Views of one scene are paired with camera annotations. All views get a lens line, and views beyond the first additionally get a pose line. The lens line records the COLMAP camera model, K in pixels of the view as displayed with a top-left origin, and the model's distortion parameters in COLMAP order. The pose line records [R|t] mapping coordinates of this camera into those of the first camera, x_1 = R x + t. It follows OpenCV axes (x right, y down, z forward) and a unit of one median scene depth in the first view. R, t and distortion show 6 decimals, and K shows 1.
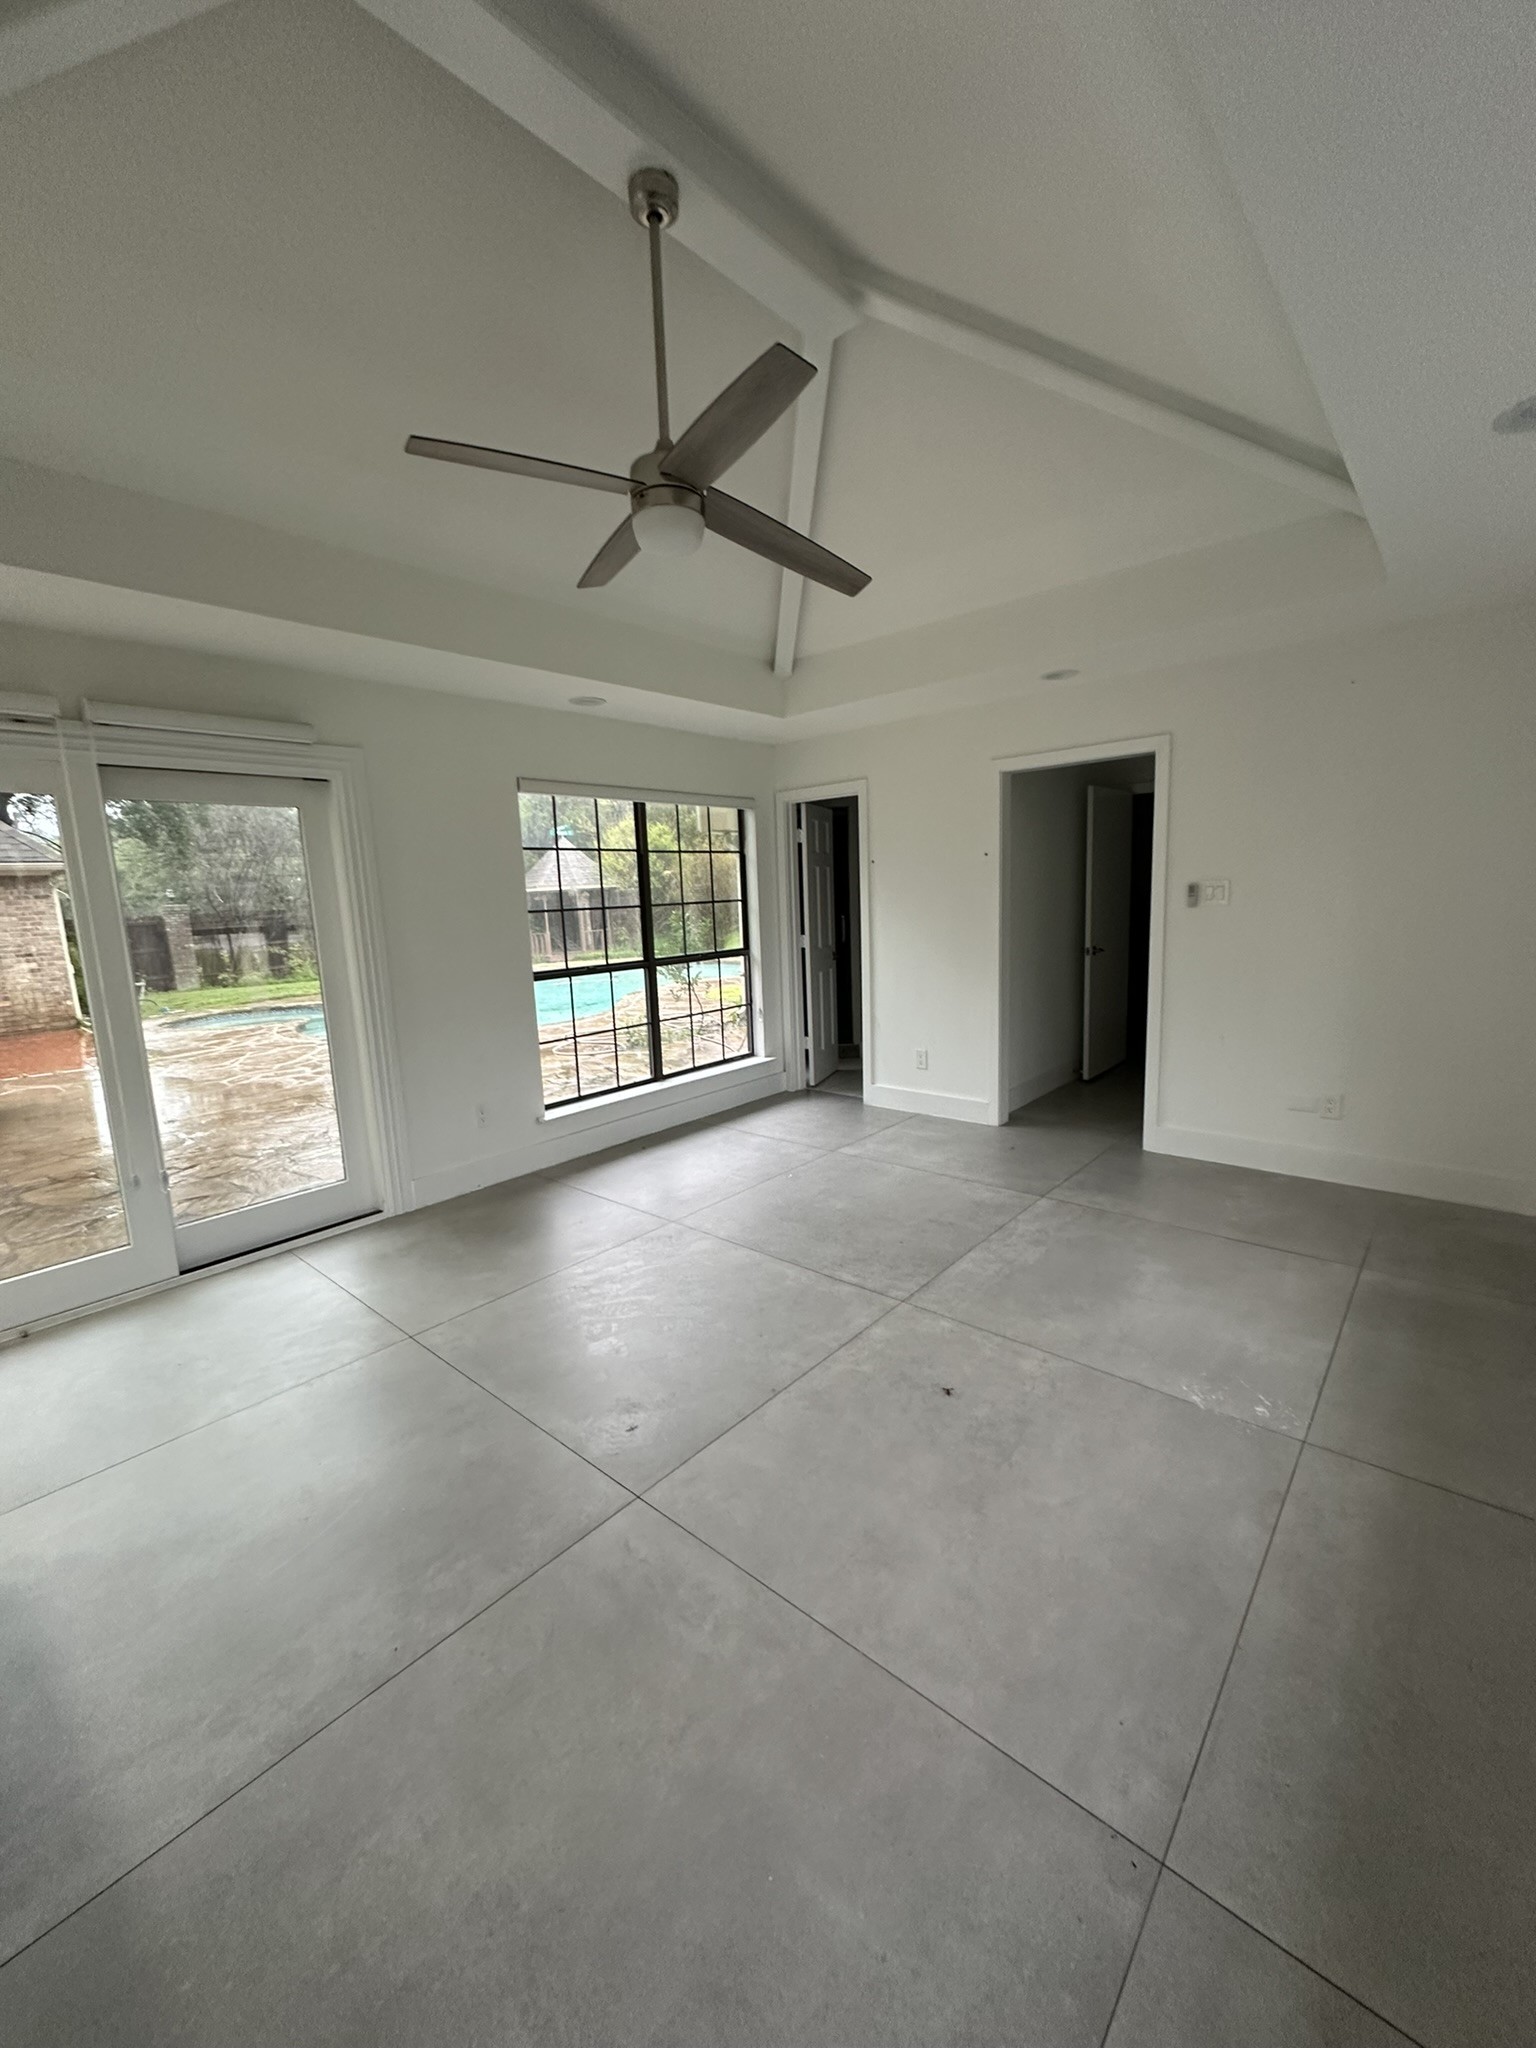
lens RADIAL K [[812.9, 0, 767.1], [0, 812.9, 1027.5], [0, 0, 1]] dist [0.002037, -0.000003]
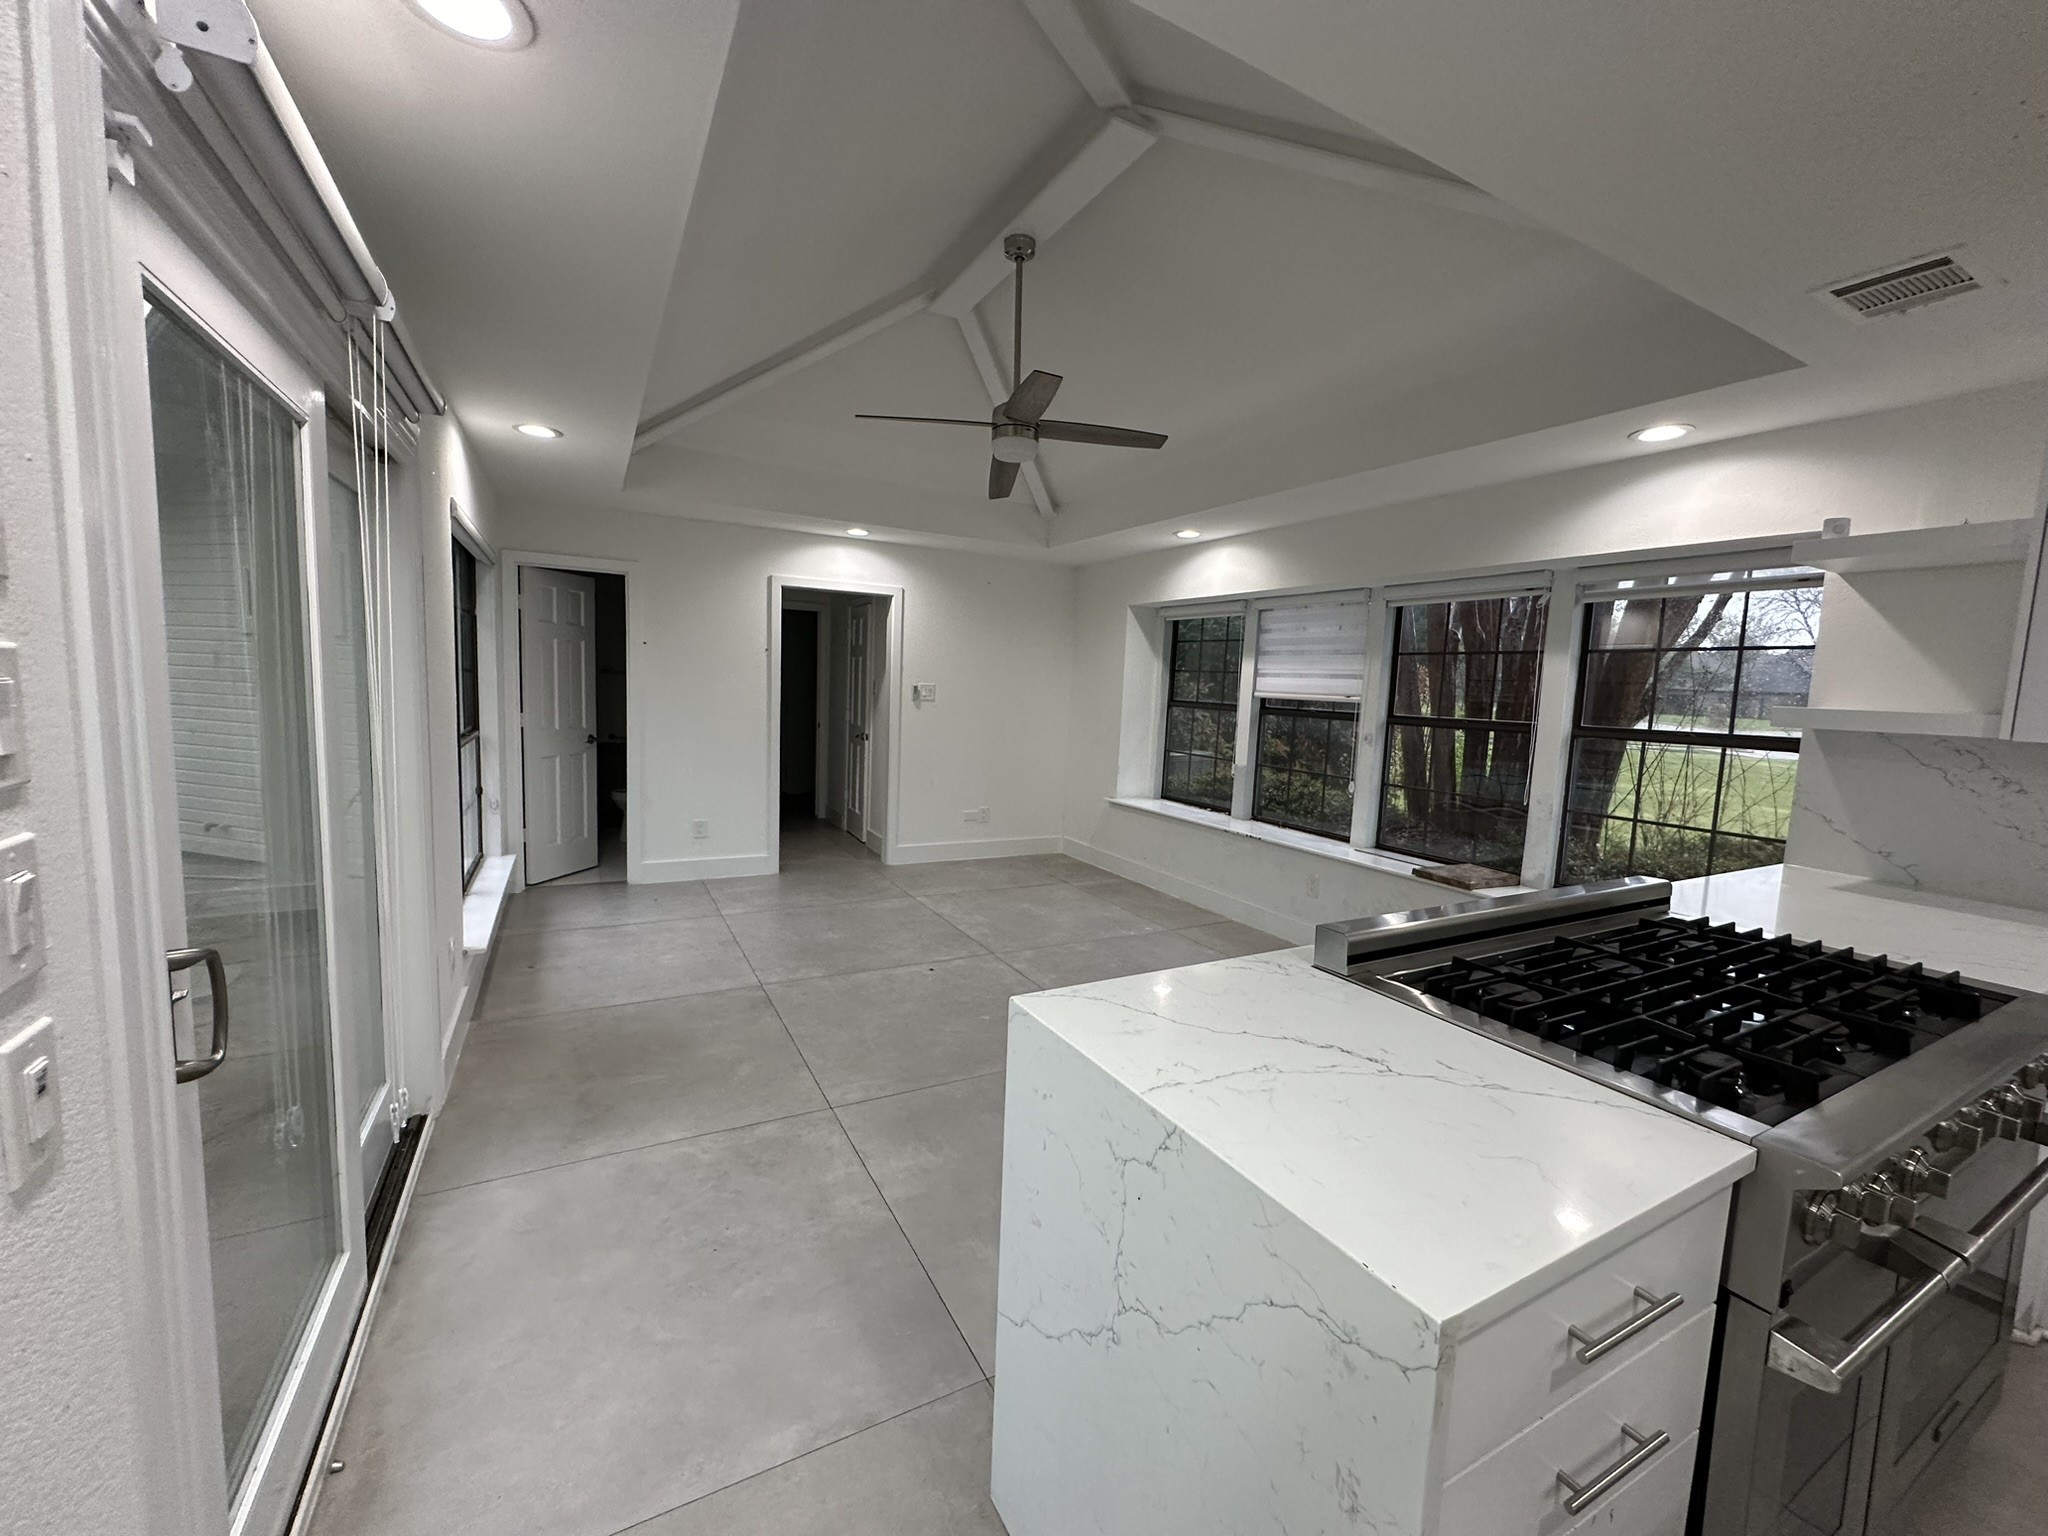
lens RADIAL K [[812.9, 0, 1021.6], [0, 812.9, 770.1], [0, 0, 1]] dist [0.002037, -0.000003]
pose [[0.333322, -0.039555, 0.941983, -0.799449], [0.094844, 0.995458, 0.008240, -0.008791], [-0.938030, 0.086595, 0.335560, 0.262124]]
